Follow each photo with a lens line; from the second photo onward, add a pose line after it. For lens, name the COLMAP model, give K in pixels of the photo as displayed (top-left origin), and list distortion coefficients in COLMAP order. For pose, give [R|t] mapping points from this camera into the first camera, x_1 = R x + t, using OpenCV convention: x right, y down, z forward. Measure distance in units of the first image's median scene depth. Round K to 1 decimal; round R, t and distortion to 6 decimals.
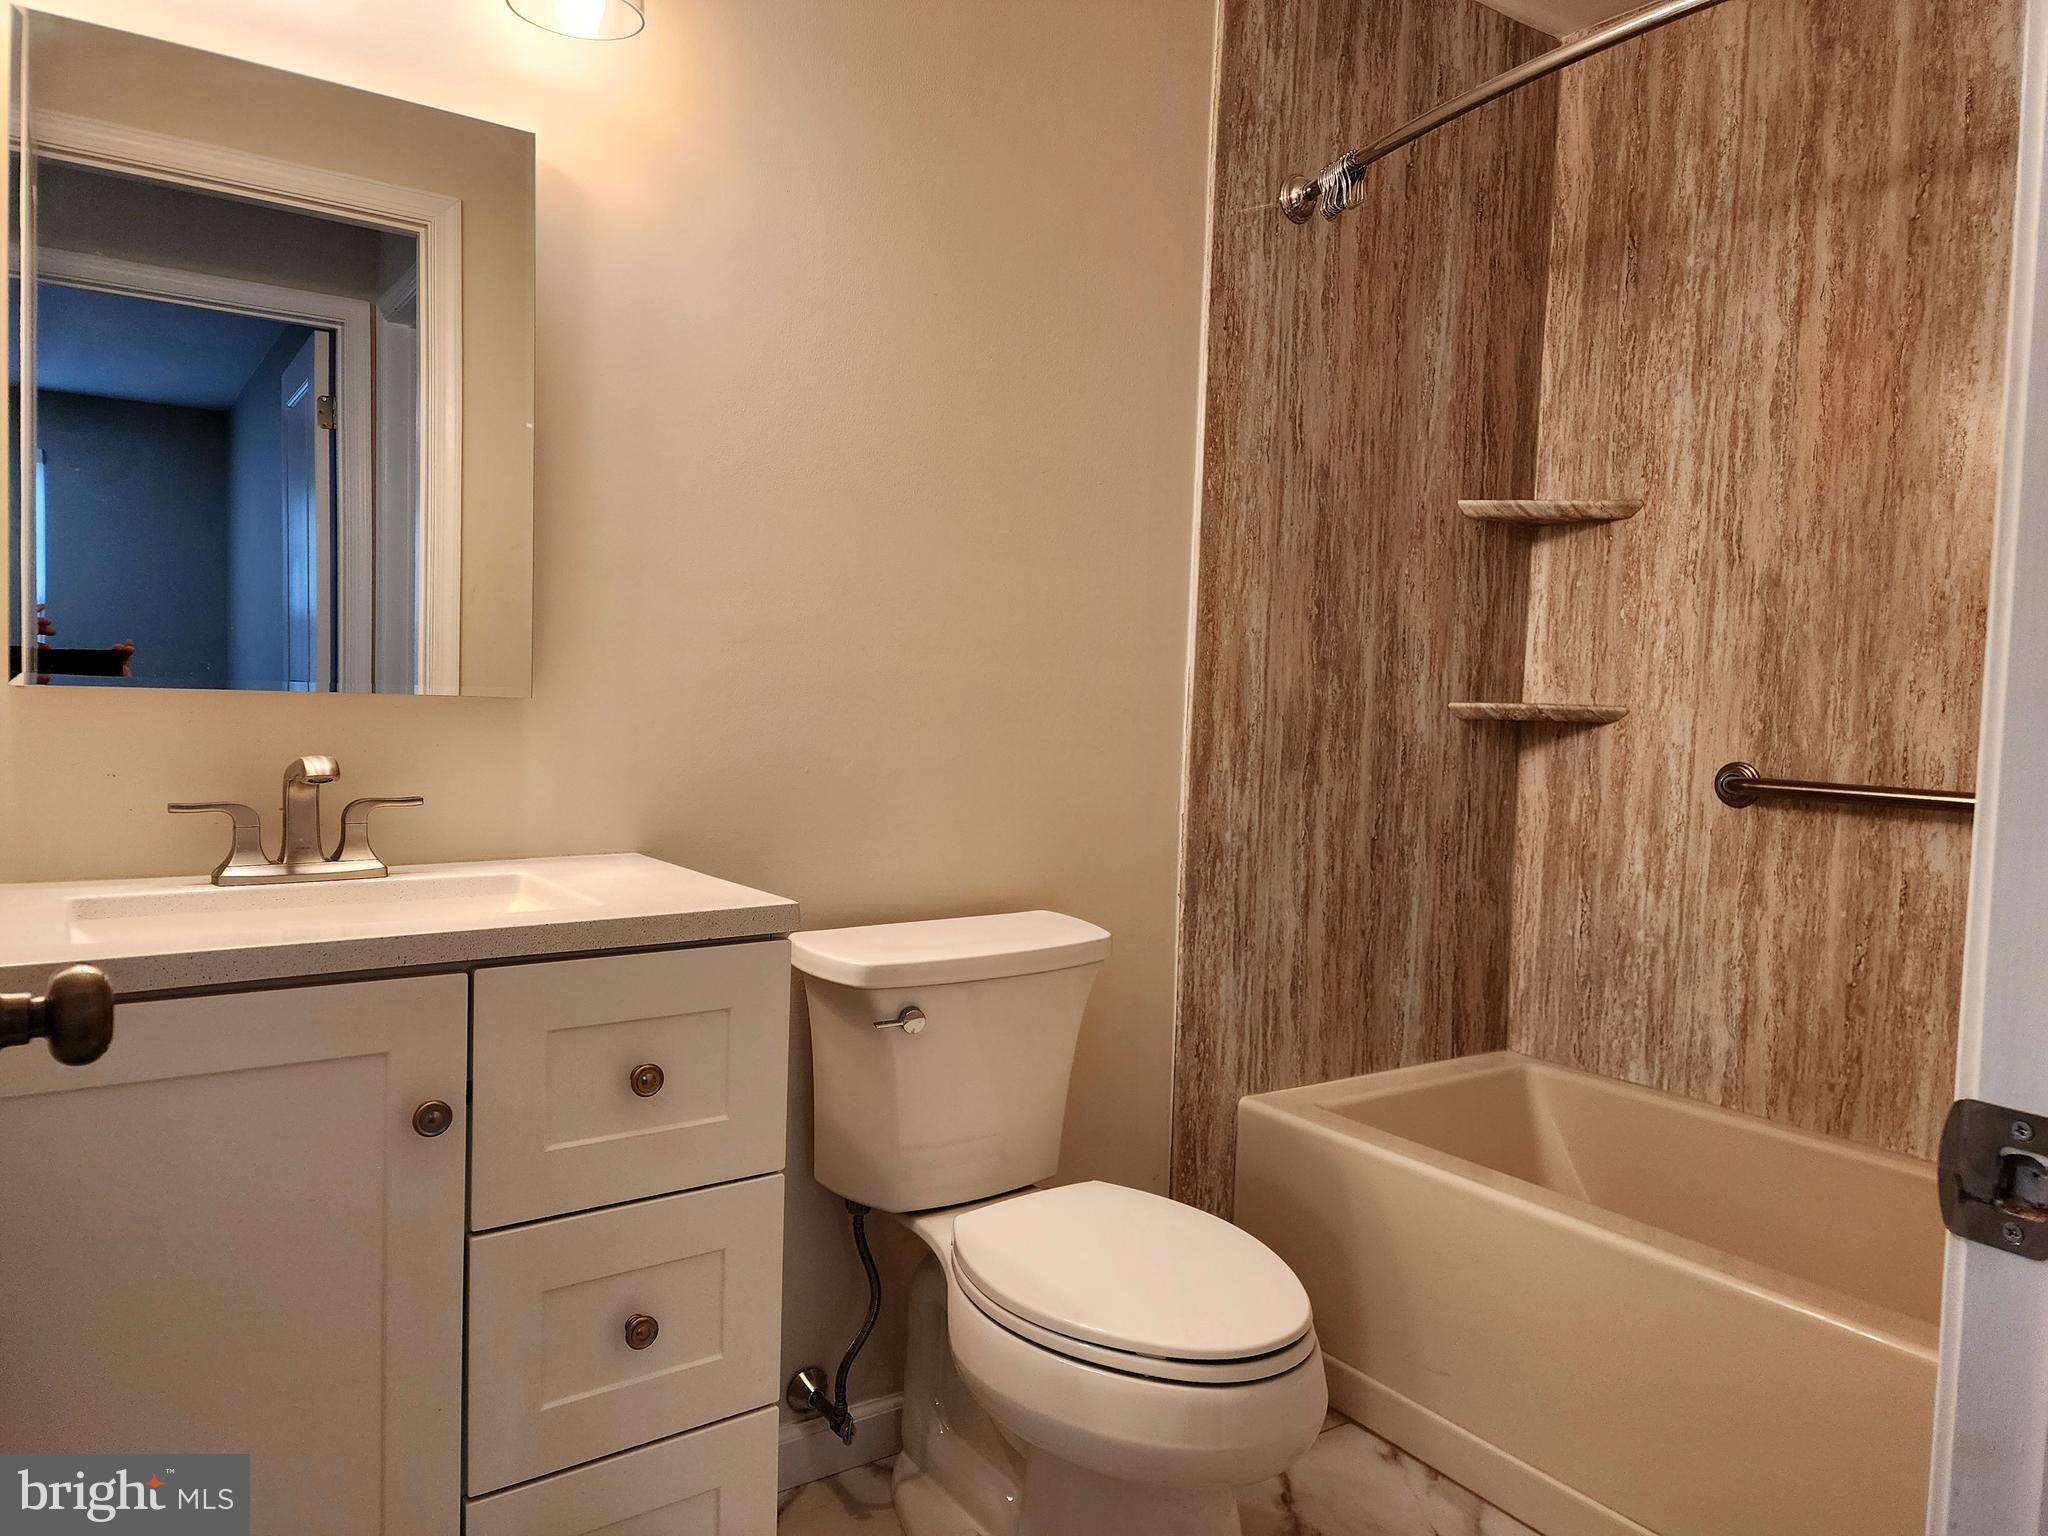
lens RADIAL K [[1364.8, 0, 1024.0], [0, 1364.8, 768.0], [0, 0, 1]] dist [0.045749, -0.048599]
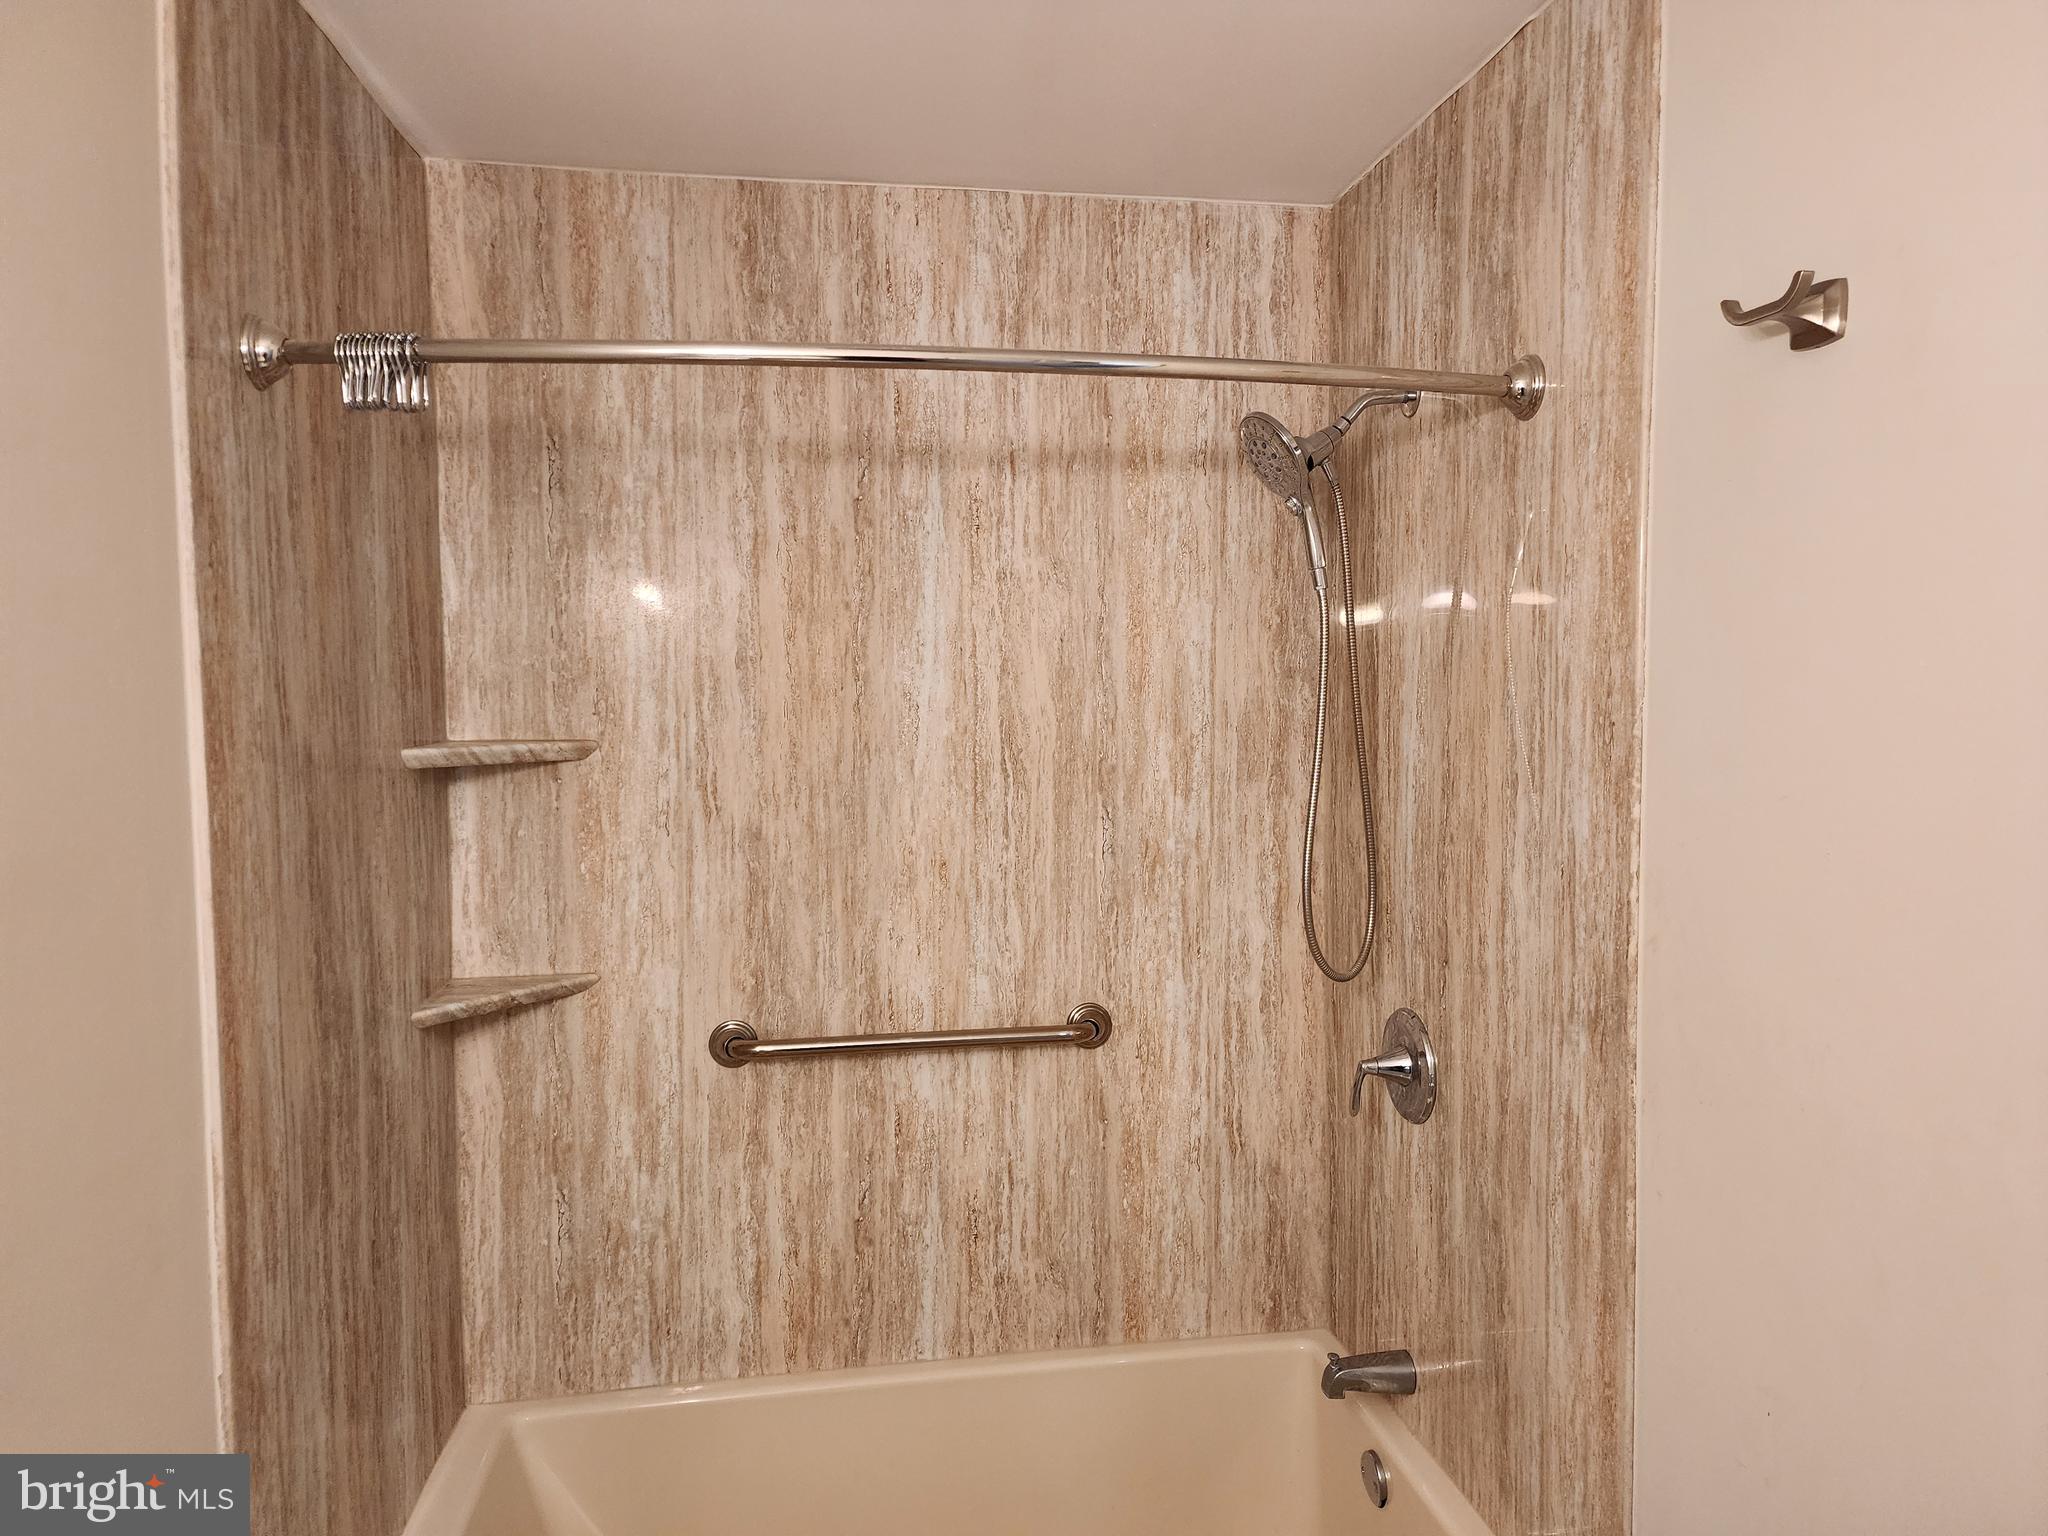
lens RADIAL K [[1400.9, 0, 1029.8], [0, 1400.9, 602.4], [0, 0, 1]] dist [0.093298, -0.086816]
pose [[0.430497, -0.087426, 0.898348, -0.261761], [0.055273, 0.995983, 0.070440, -0.358571], [-0.900898, 0.019330, 0.433600, 0.377434]]
